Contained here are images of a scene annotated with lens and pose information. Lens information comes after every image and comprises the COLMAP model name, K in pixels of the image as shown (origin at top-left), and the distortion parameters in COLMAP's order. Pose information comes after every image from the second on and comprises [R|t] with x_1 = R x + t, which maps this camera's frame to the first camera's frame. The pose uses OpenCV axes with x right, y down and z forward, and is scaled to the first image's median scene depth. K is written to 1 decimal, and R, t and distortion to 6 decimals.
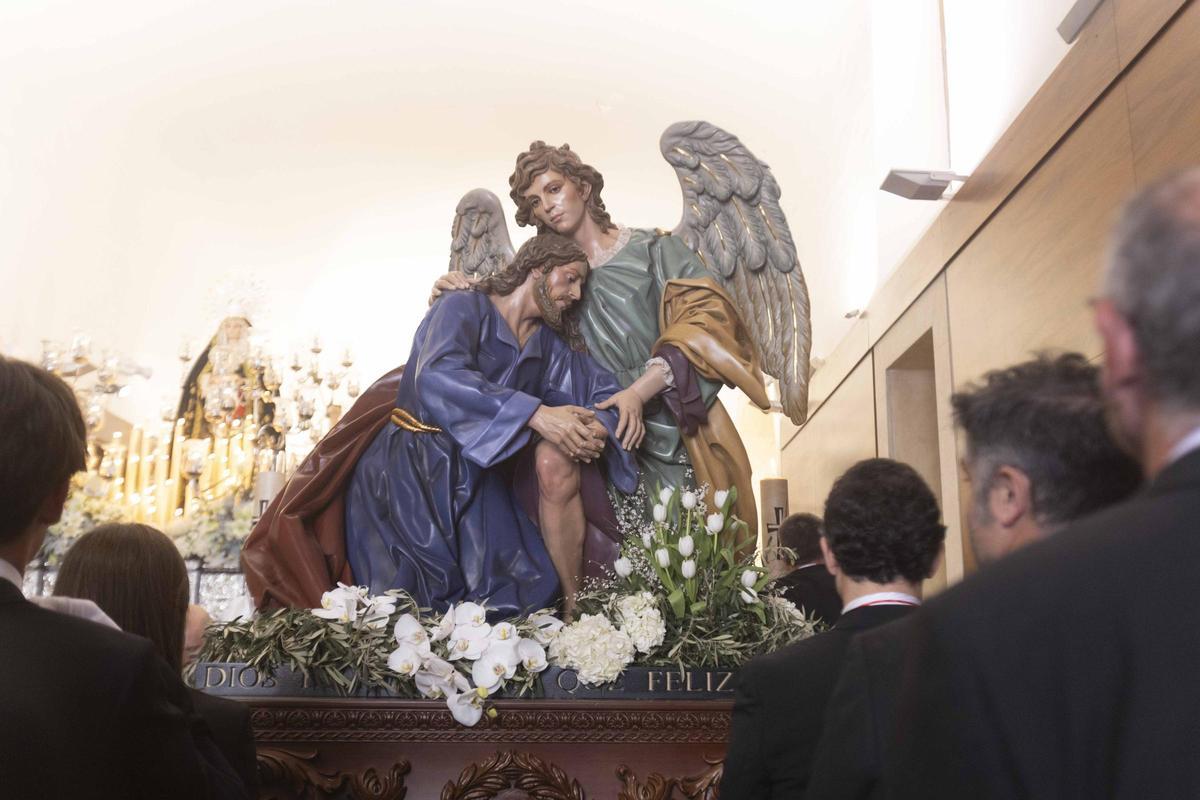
lens RADIAL K [[1146.8, 0, 600.0], [0, 1146.8, 400.0], [0, 0, 1]] dist [0.004635, 0.001617]
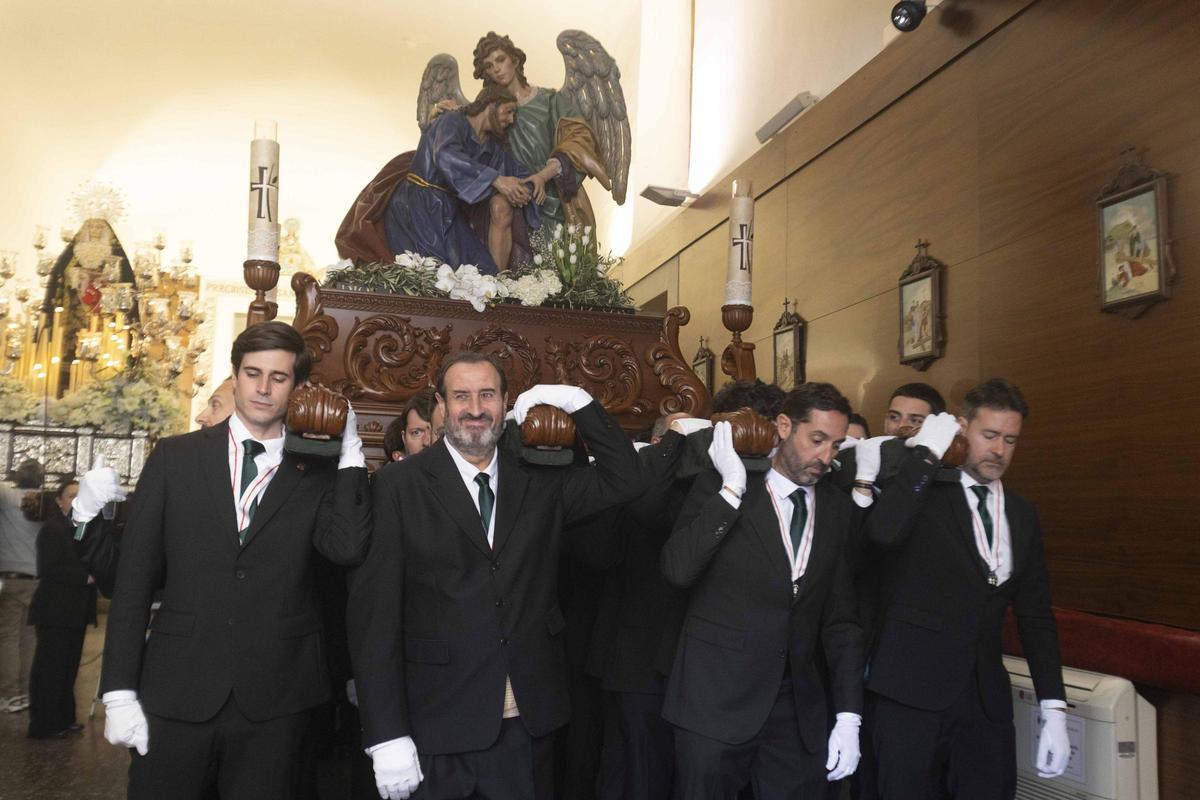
lens RADIAL K [[1146.8, 0, 600.0], [0, 1146.8, 400.0], [0, 0, 1]] dist [0.004635, 0.001617]
pose [[0.972963, 0.047616, 0.226001, -0.275112], [-0.071782, 0.992401, 0.099940, 0.158304], [-0.219525, -0.113461, 0.968987, -0.860178]]
